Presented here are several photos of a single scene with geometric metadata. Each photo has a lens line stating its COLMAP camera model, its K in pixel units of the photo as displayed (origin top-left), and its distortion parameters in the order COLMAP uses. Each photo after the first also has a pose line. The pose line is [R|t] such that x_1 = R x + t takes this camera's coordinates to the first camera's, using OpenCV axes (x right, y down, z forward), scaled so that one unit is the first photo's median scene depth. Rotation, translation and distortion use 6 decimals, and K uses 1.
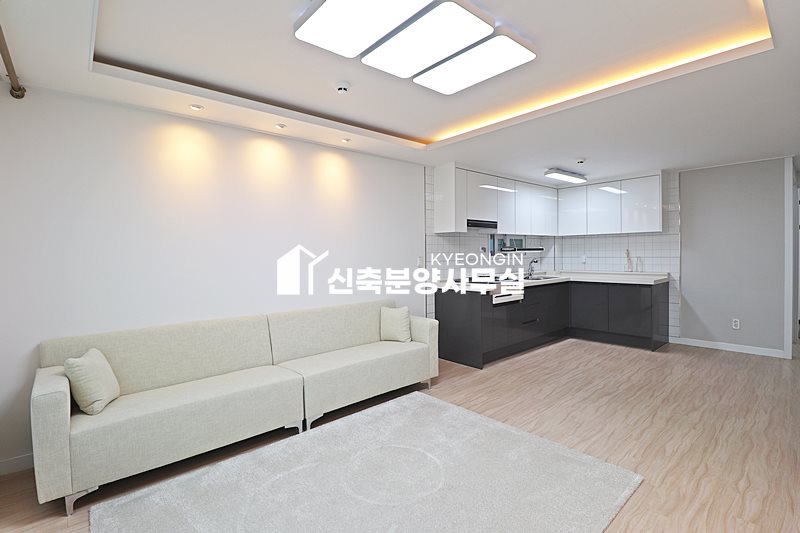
lens RADIAL K [[374.3, 0, 397.6], [0, 374.3, 256.8], [0, 0, 1]] dist [-0.000517, -0.011851]
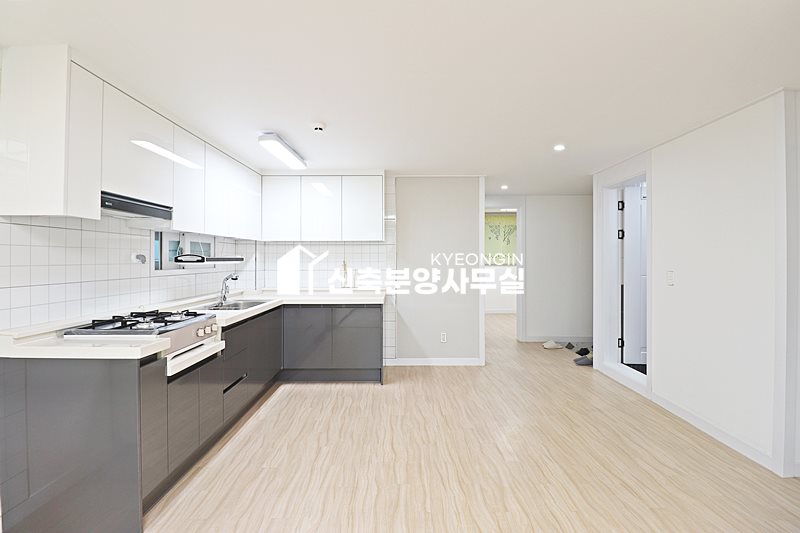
lens RADIAL K [[368.2, 0, 399.0], [0, 368.2, 258.6], [0, 0, 1]] dist [0.000743, -0.013408]
pose [[0.652897, 0.013142, 0.757333, 0.100510], [0.000512, 0.999842, -0.017791, -0.013623], [-0.757447, 0.012003, 0.652787, 0.508022]]
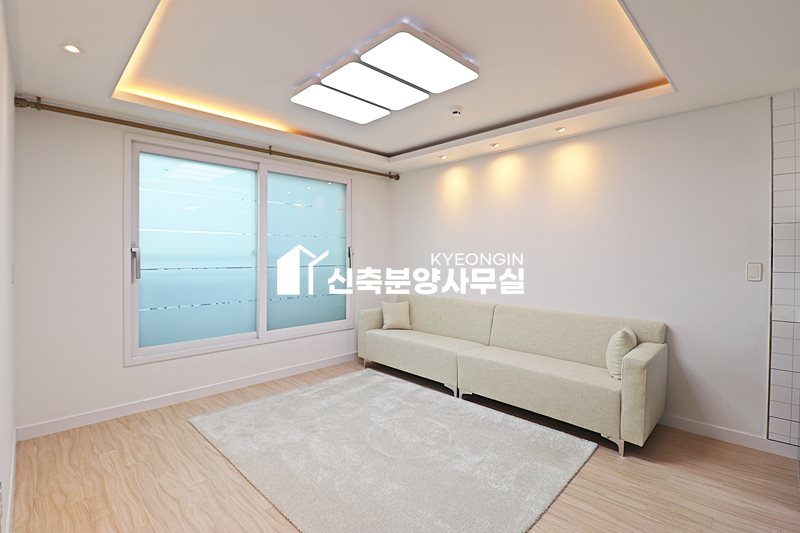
lens RADIAL K [[370.2, 0, 398.8], [0, 370.2, 256.1], [0, 0, 1]] dist [0.000252, -0.013501]
pose [[0.063714, 0.018347, -0.997800, 0.633695], [-0.015487, 0.999729, 0.017393, -0.012719], [0.997848, 0.014345, 0.063981, 0.481135]]
